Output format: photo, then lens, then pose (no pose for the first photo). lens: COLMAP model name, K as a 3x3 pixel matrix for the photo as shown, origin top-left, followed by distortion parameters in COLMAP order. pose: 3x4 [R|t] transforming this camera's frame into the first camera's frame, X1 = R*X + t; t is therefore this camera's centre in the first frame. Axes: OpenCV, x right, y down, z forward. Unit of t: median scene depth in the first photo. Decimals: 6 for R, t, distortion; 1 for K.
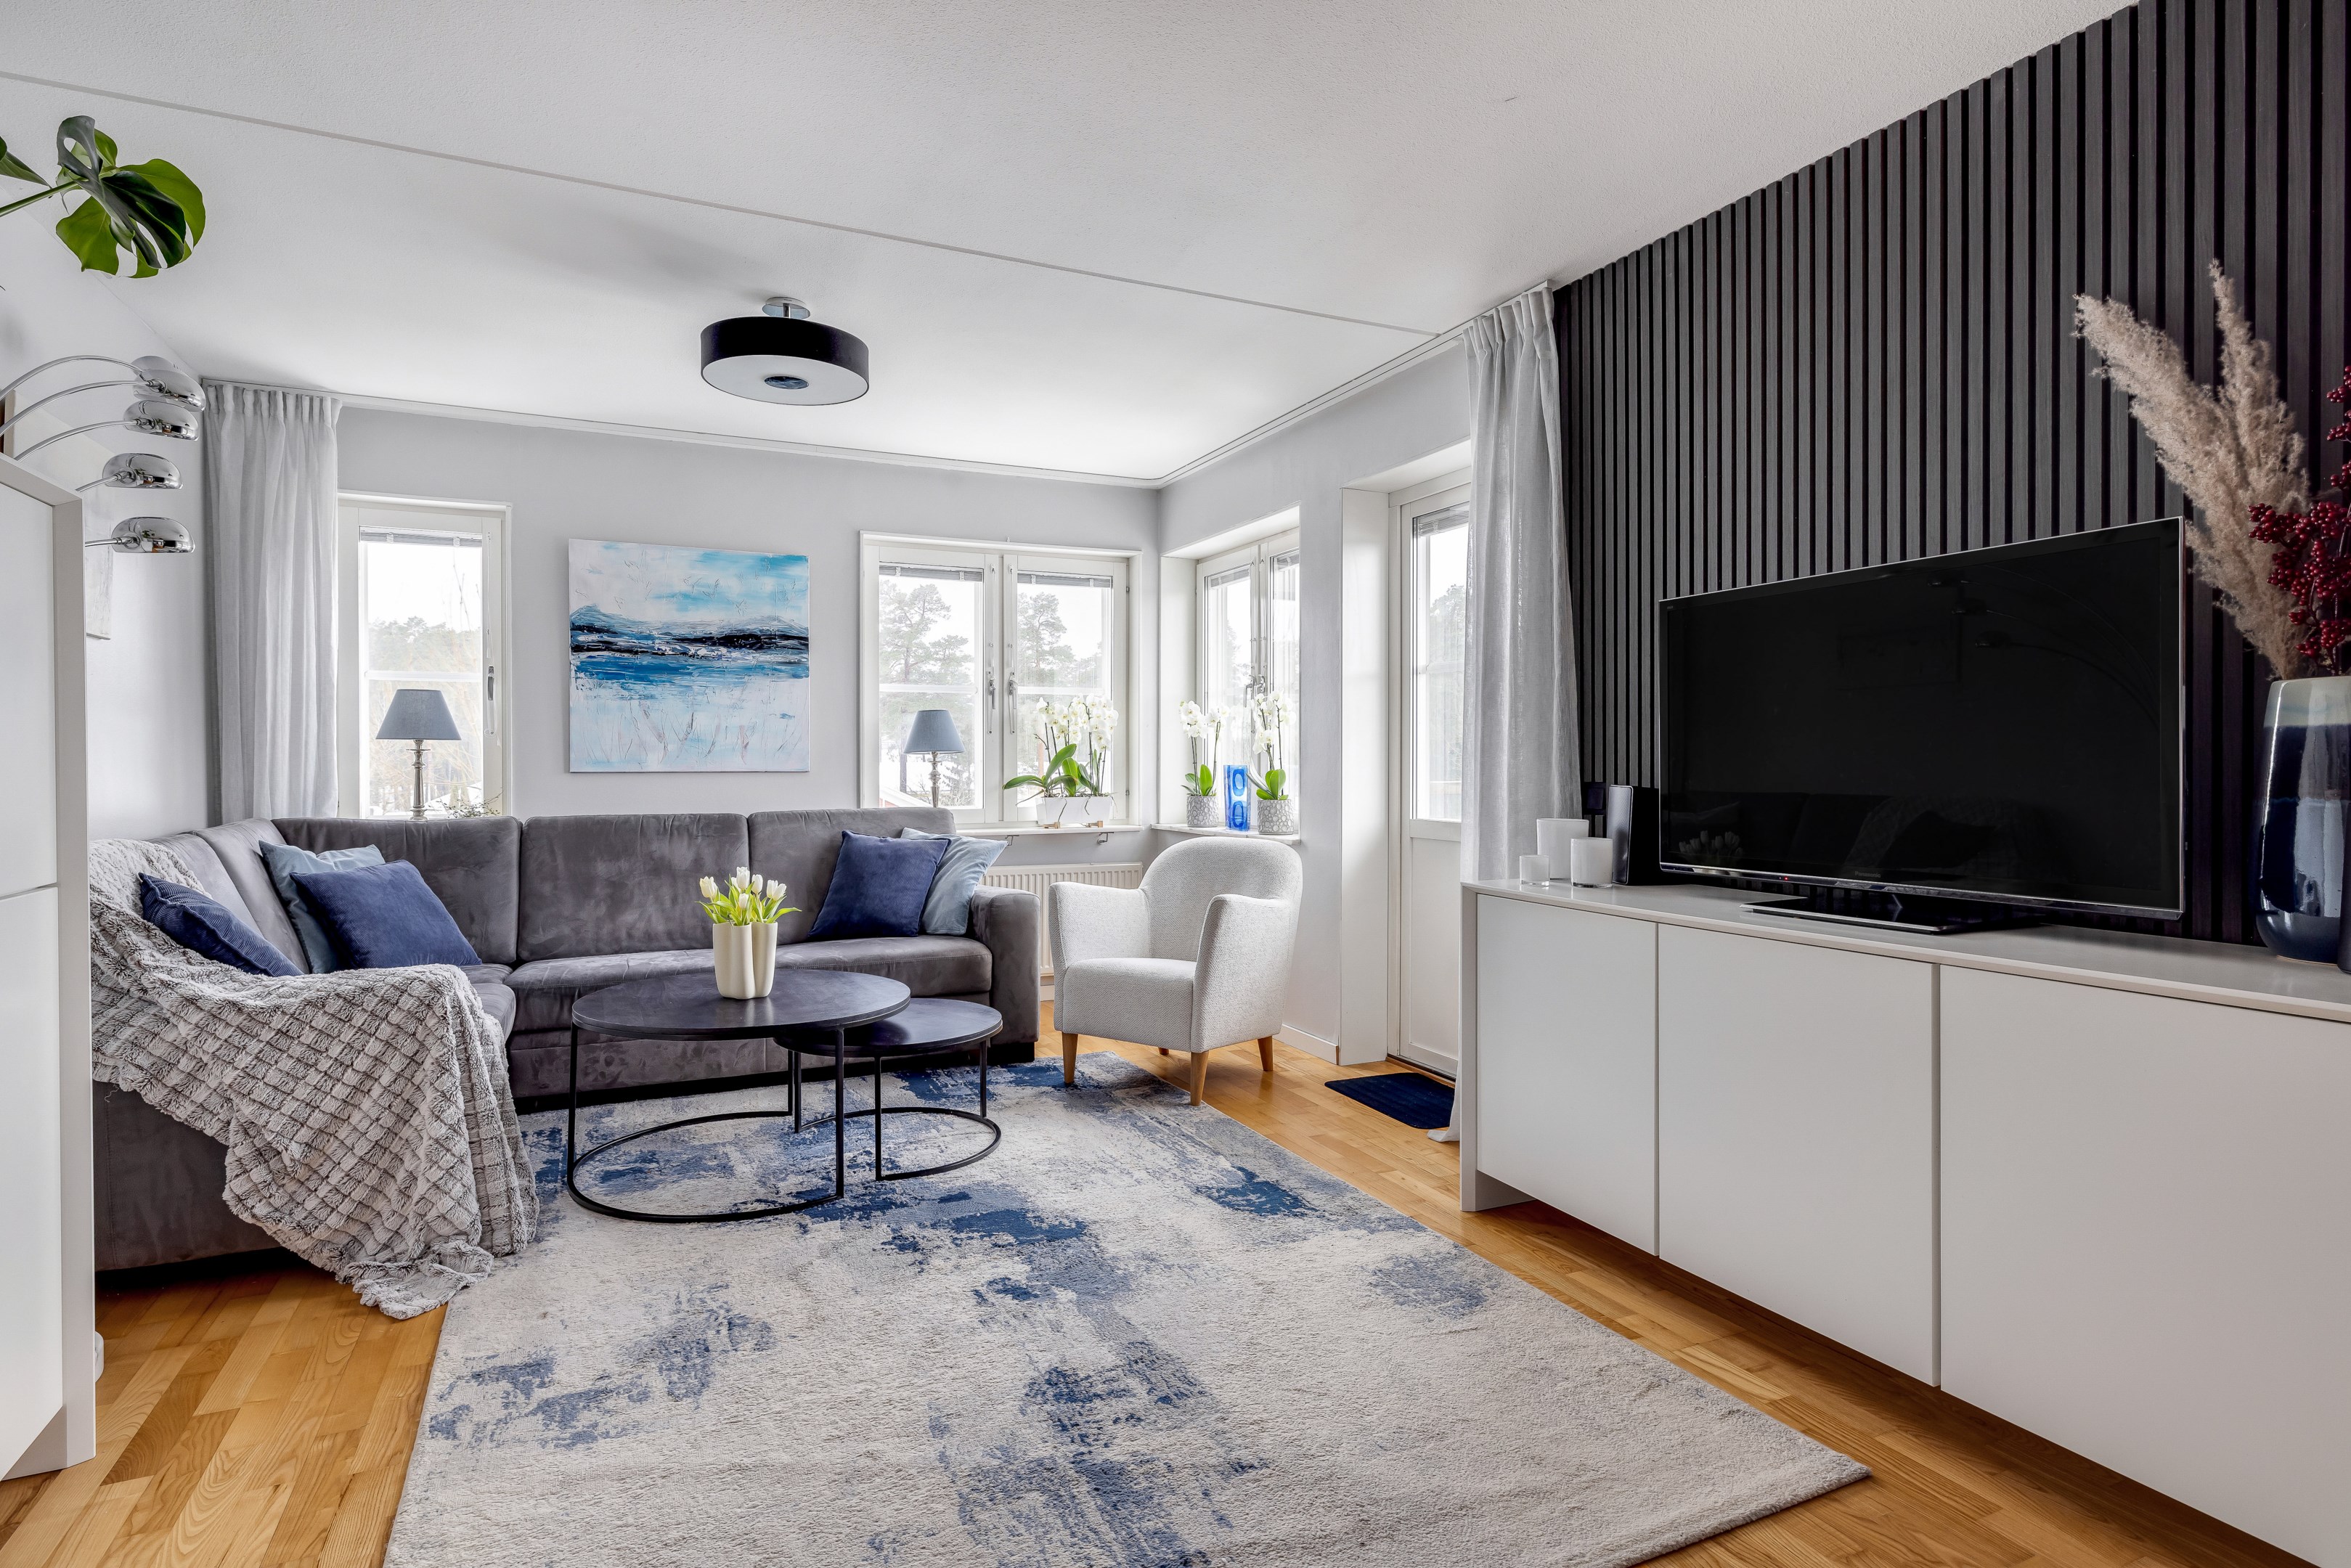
lens RADIAL K [[1220.6, 0, 1173.3], [0, 1220.6, 771.2], [0, 0, 1]] dist [0.001074, 0.000916]
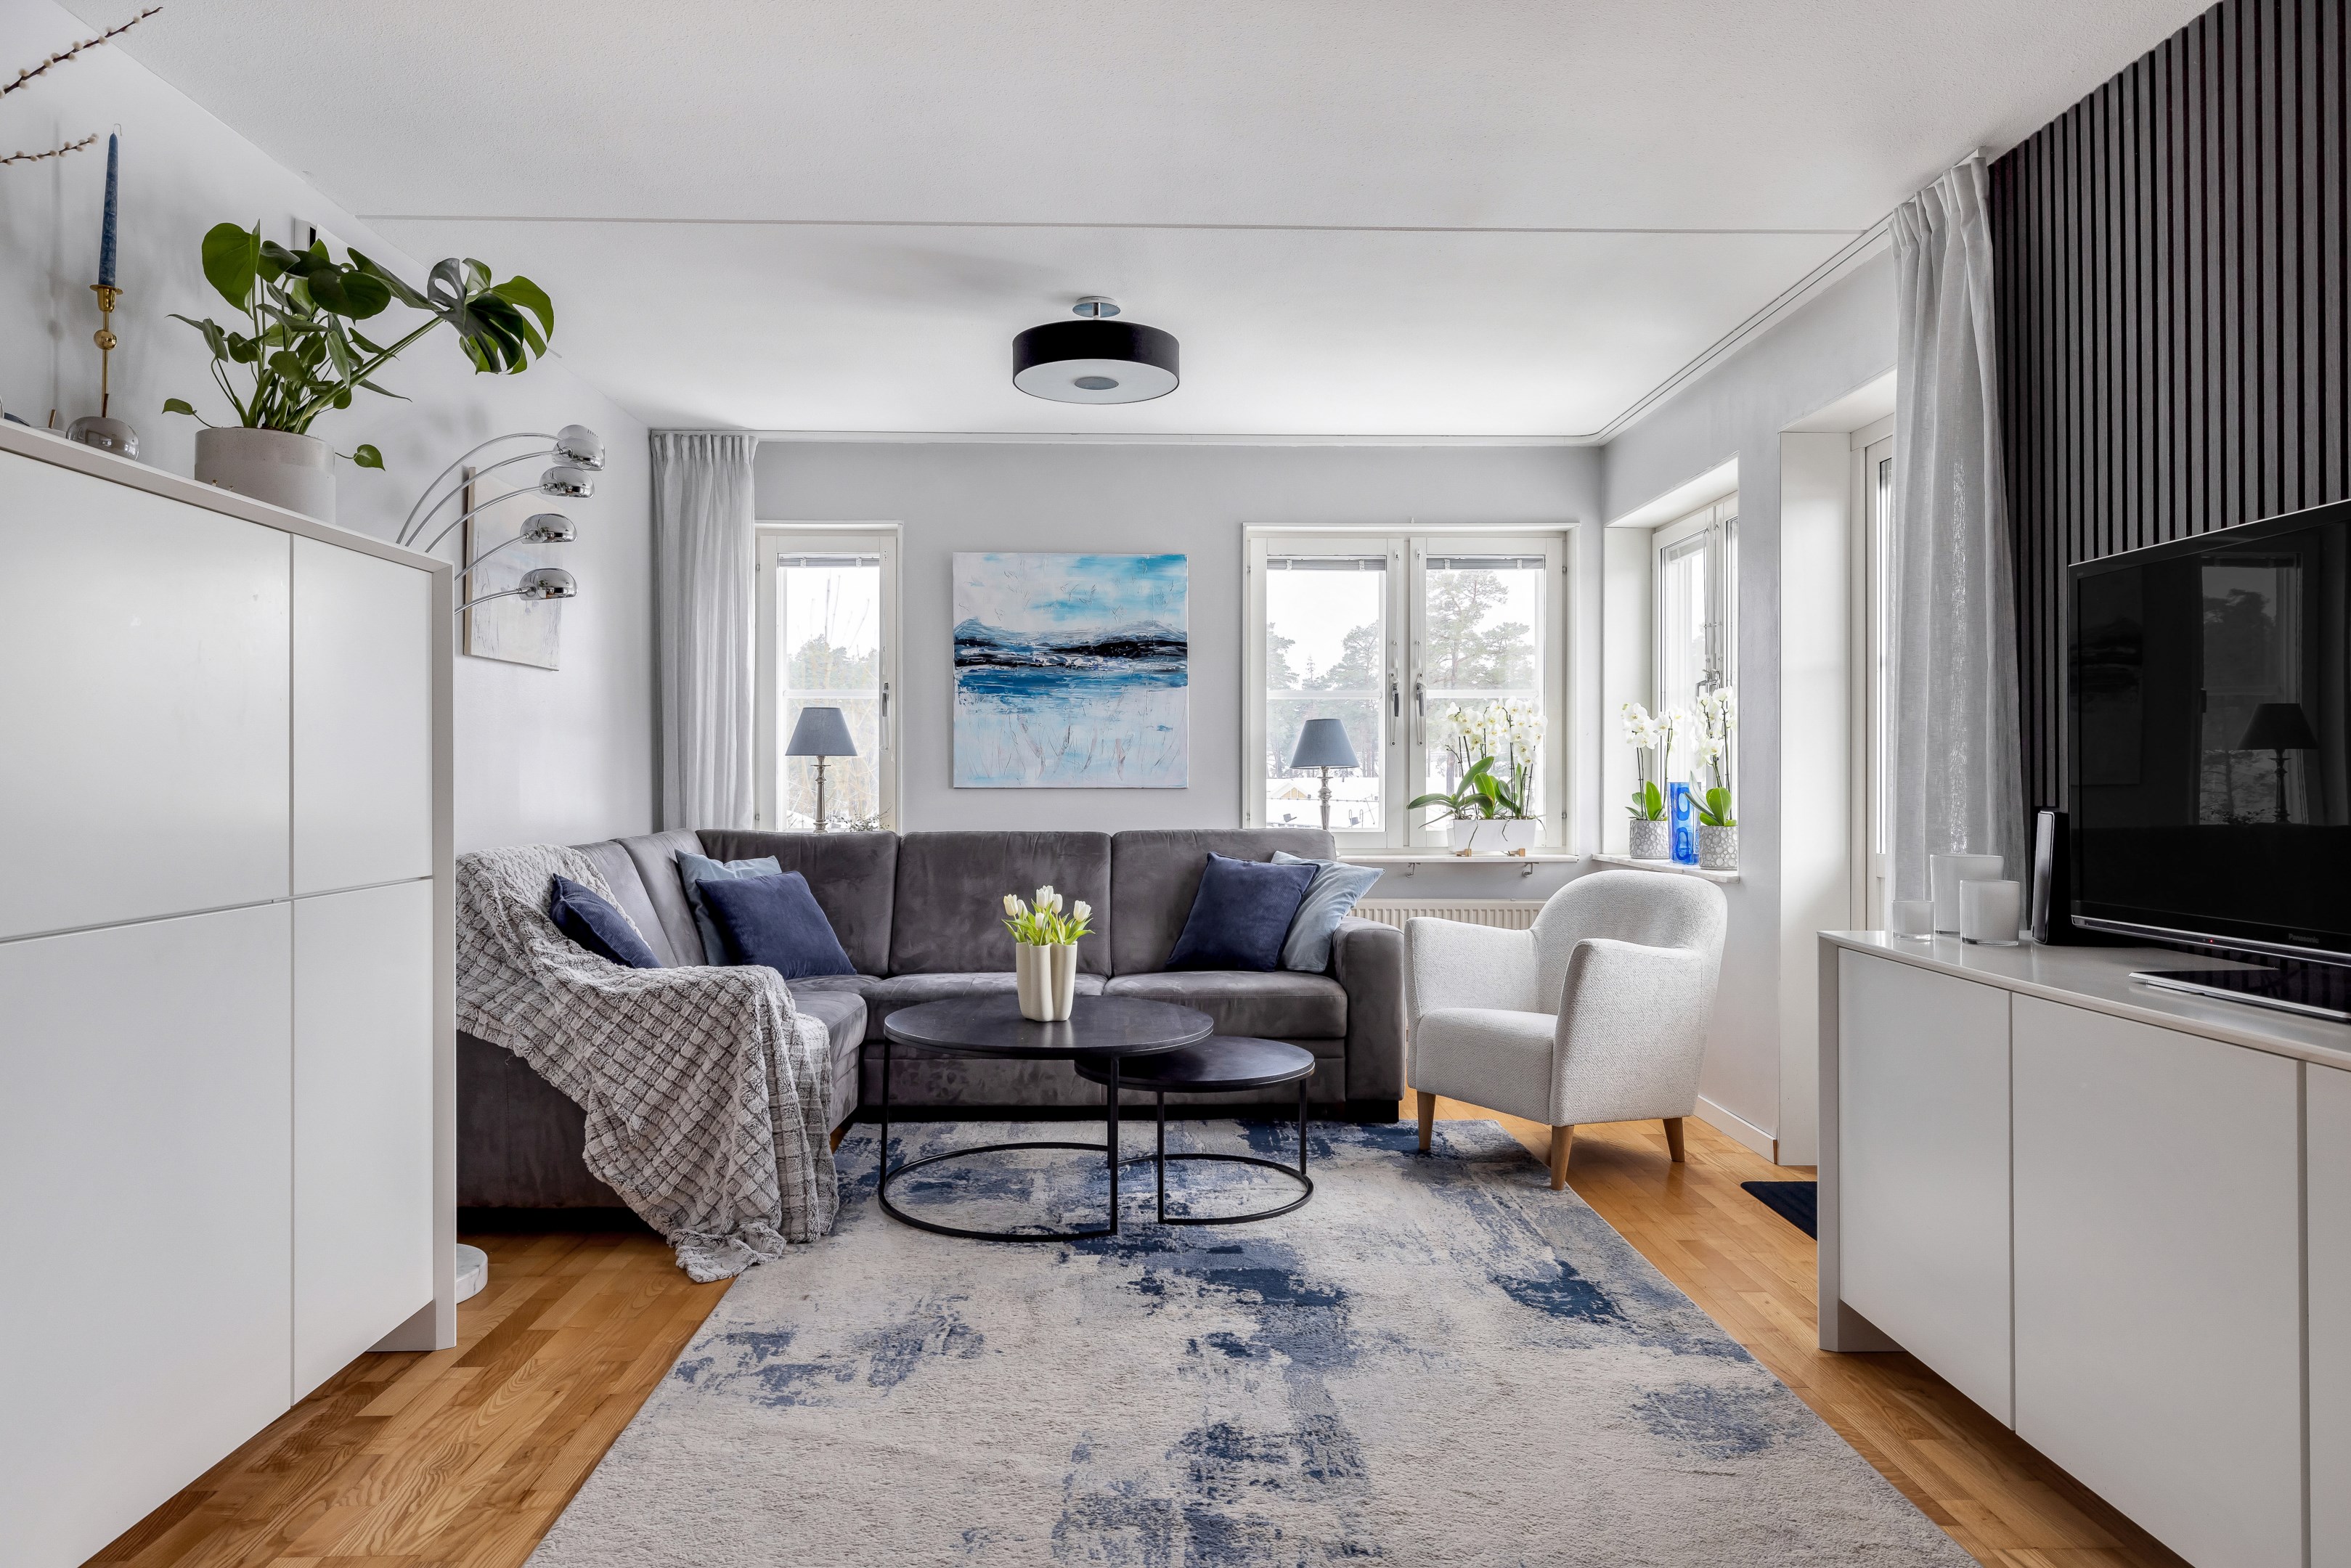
lens RADIAL K [[1482.1, 0, 1171.1], [0, 1482.1, 771.1], [0, 0, 1]] dist [-0.000271, 0.000330]
pose [[0.916497, -0.000319, -0.400041, 0.224155], [-0.004243, 0.999936, -0.010519, -0.001183], [0.400018, 0.011338, 0.916437, -0.047481]]
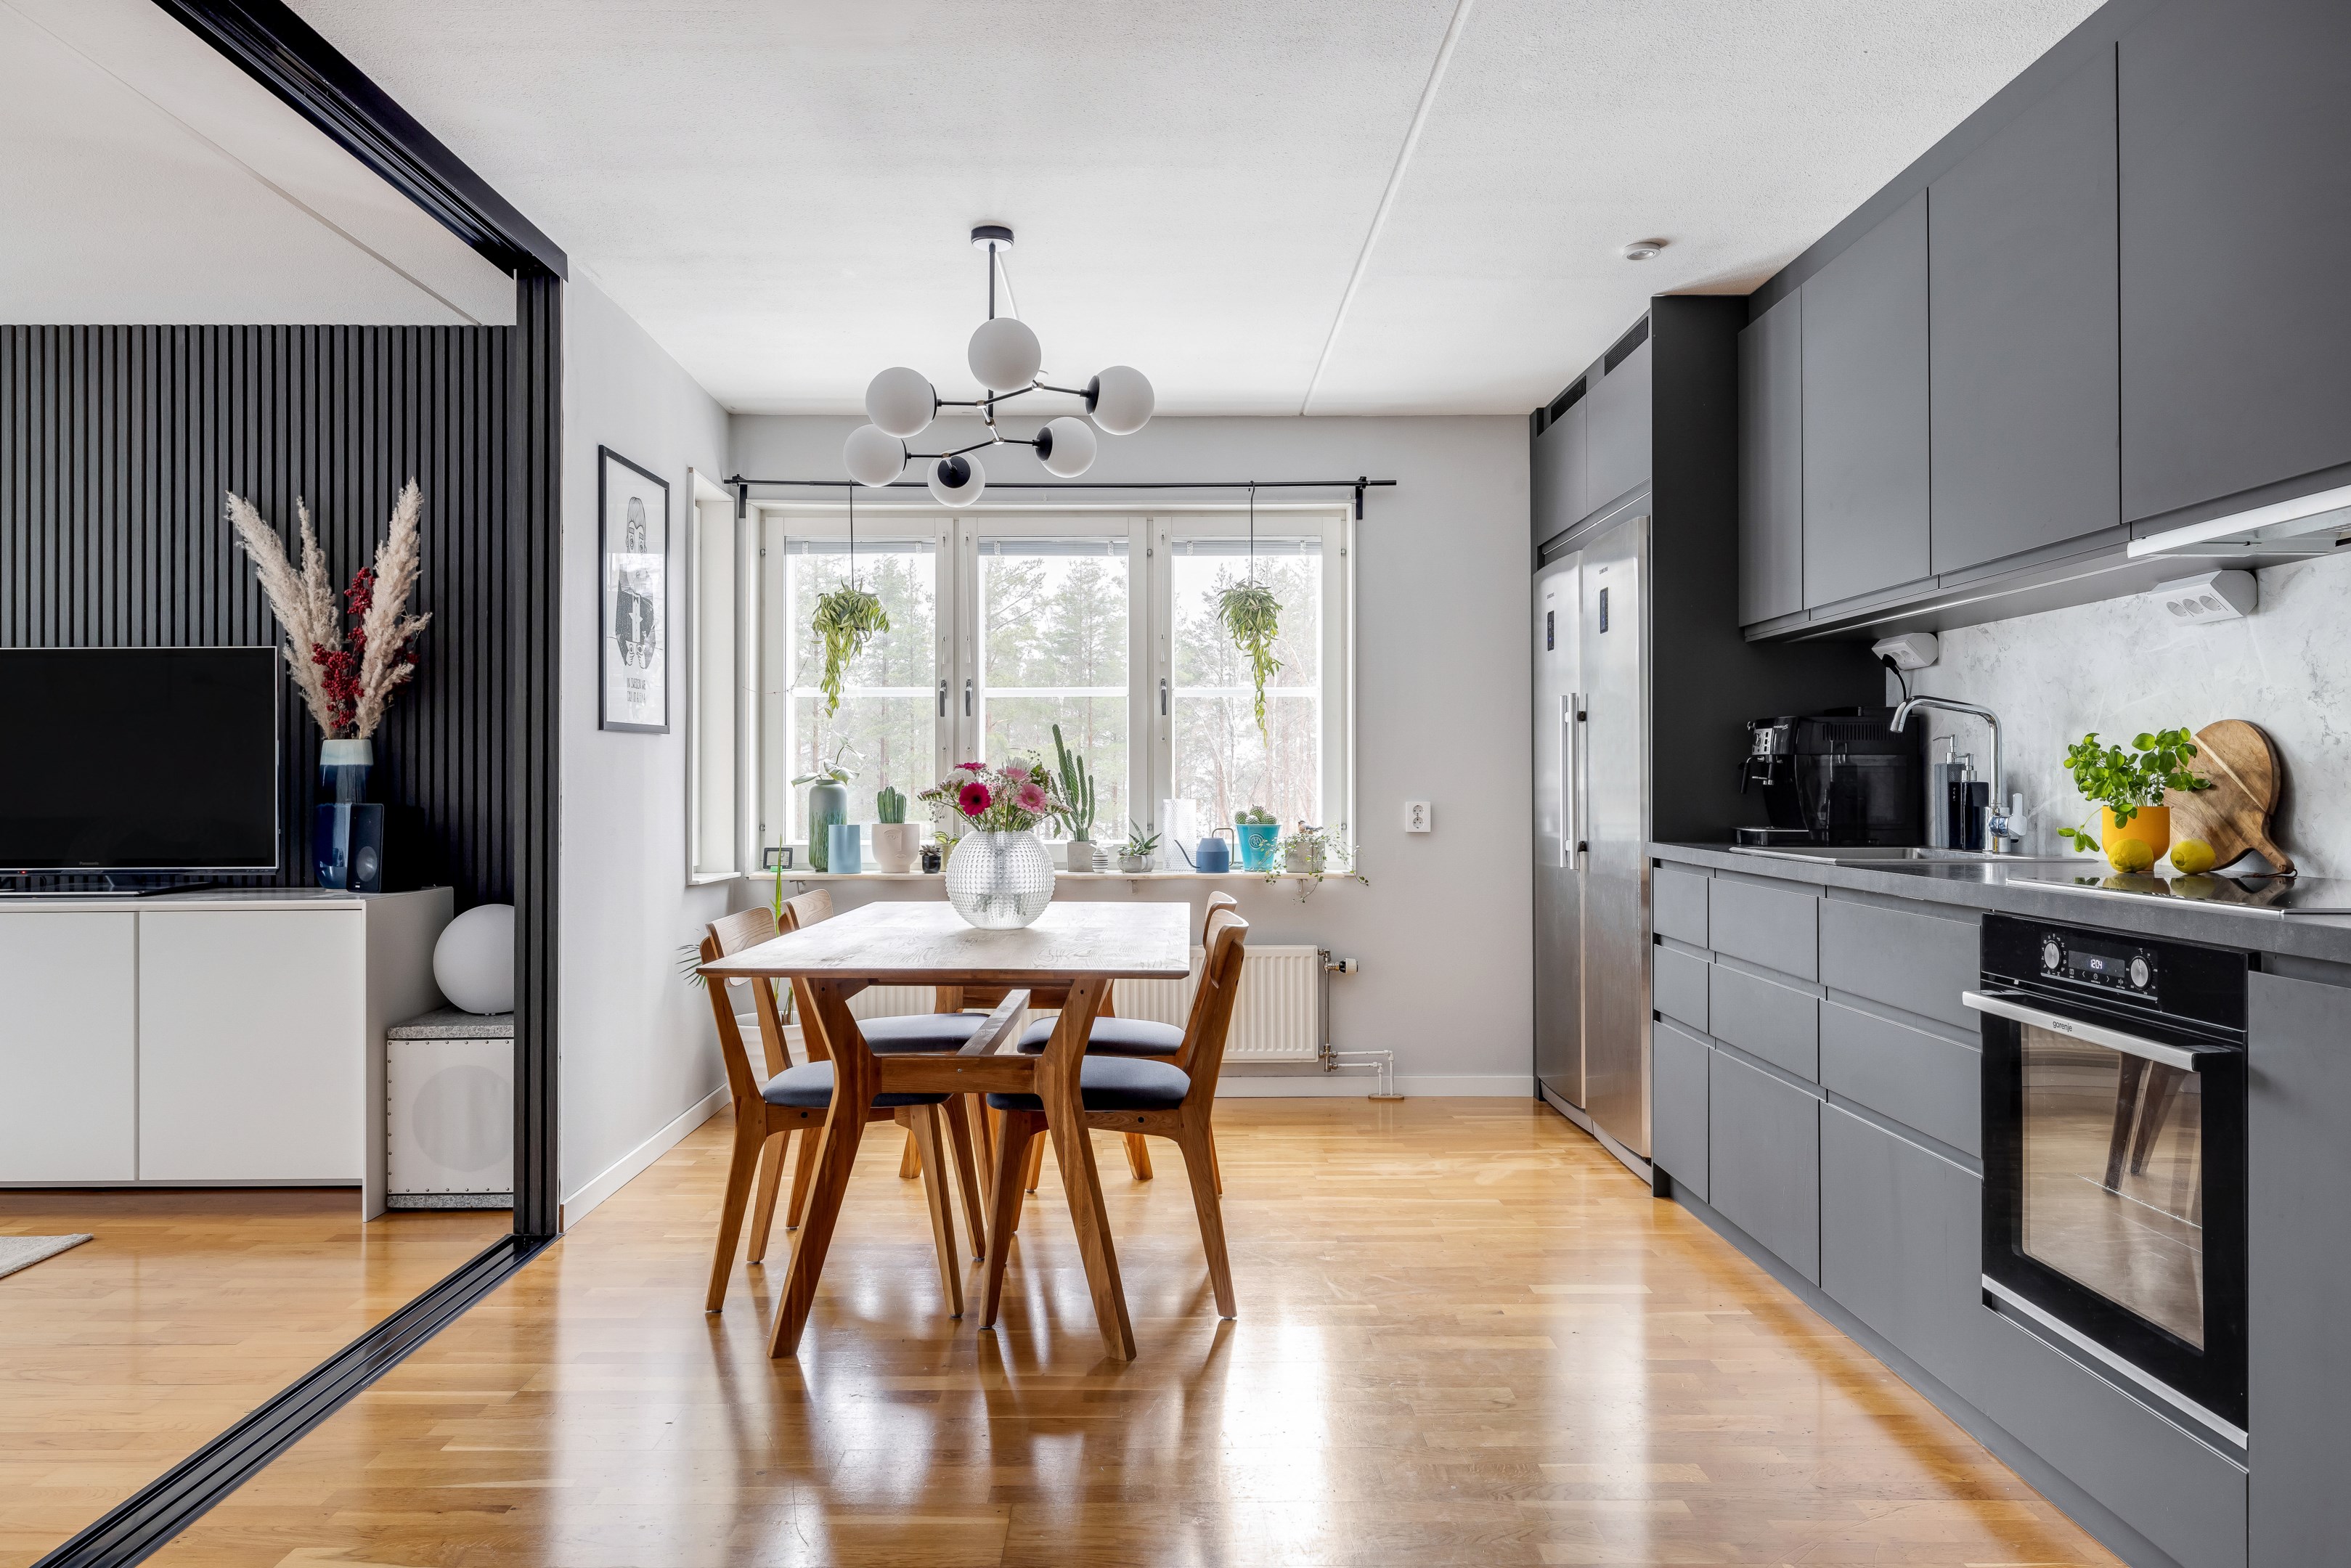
lens RADIAL K [[1548.0, 0, 1171.6], [0, 1548.0, 772.0], [0, 0, 1]] dist [-0.001685, 0.000226]
pose [[0.420037, 0.009661, 0.907456, -0.394521], [0.007143, 0.999877, -0.013952, 0.009252], [-0.907479, 0.012342, 0.419916, -0.662130]]
